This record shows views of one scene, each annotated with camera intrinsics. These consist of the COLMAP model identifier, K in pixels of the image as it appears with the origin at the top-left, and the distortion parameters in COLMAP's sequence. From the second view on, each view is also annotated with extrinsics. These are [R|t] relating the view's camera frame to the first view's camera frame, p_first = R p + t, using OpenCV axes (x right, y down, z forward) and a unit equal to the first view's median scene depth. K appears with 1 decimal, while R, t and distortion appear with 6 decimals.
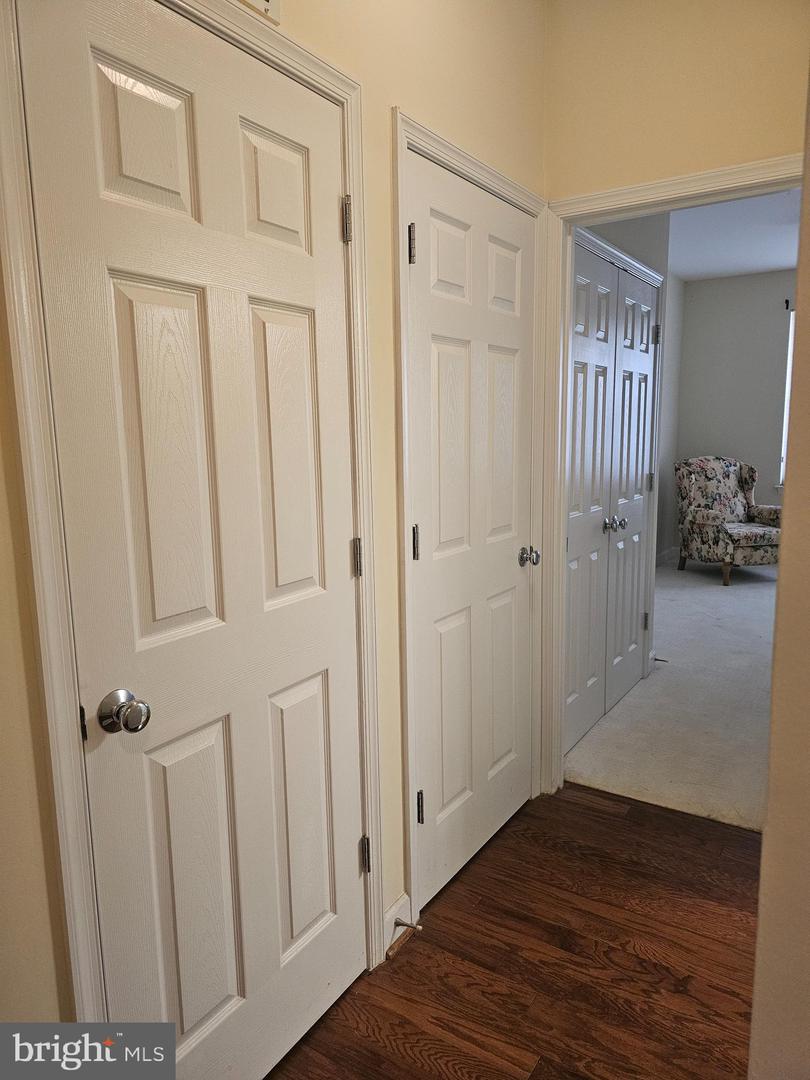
lens RADIAL K [[714.3, 0, 405.0], [0, 714.3, 540.0], [0, 0, 1]] dist [0.020527, 0.000142]
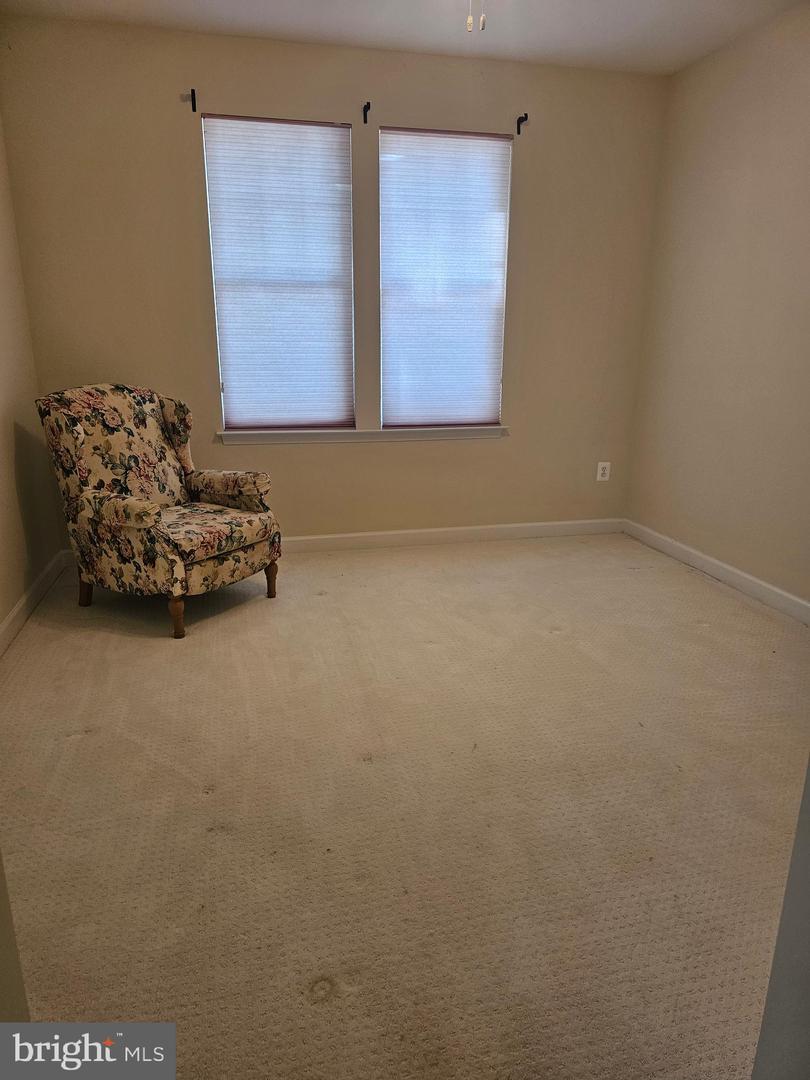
lens RADIAL K [[714.3, 0, 405.0], [0, 714.3, 540.0], [0, 0, 1]] dist [0.020527, 0.000142]
pose [[0.680937, -0.181327, 0.709538, 0.186155], [0.095950, 0.982601, 0.159028, -0.069282], [-0.726029, -0.040208, 0.686488, 0.486362]]
